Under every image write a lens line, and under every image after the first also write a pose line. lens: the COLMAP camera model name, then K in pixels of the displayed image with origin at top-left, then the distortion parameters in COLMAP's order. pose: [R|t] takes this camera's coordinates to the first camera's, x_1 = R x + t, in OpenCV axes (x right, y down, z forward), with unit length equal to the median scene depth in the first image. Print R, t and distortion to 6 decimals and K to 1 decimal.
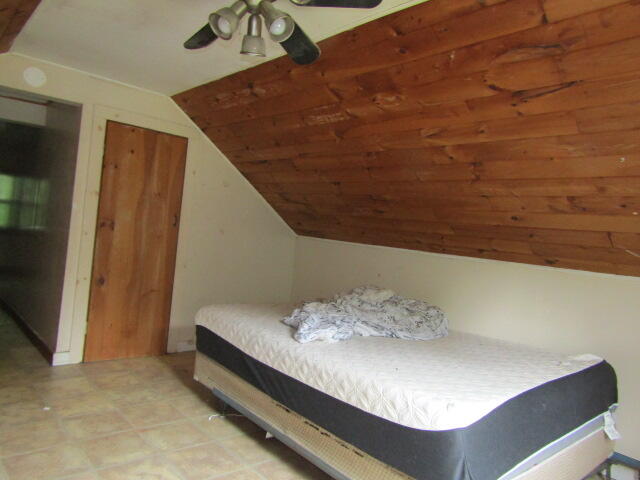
lens RADIAL K [[470.5, 0, 330.2], [0, 470.5, 233.3], [0, 0, 1]] dist [-0.008376, 0.005086]
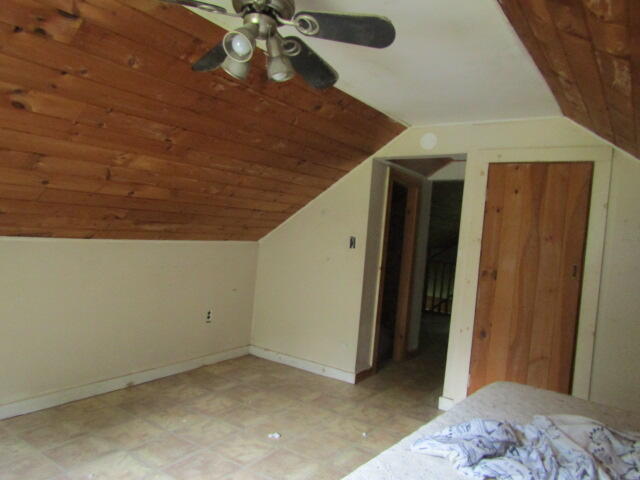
lens RADIAL K [[470.5, 0, 328.8], [0, 470.5, 234.1], [0, 0, 1]] dist [-0.008376, 0.005086]
pose [[0.208231, -0.068815, -0.975656, 0.408136], [-0.054945, 0.995124, -0.081915, -0.002482], [0.976535, 0.070665, 0.203434, 0.537763]]
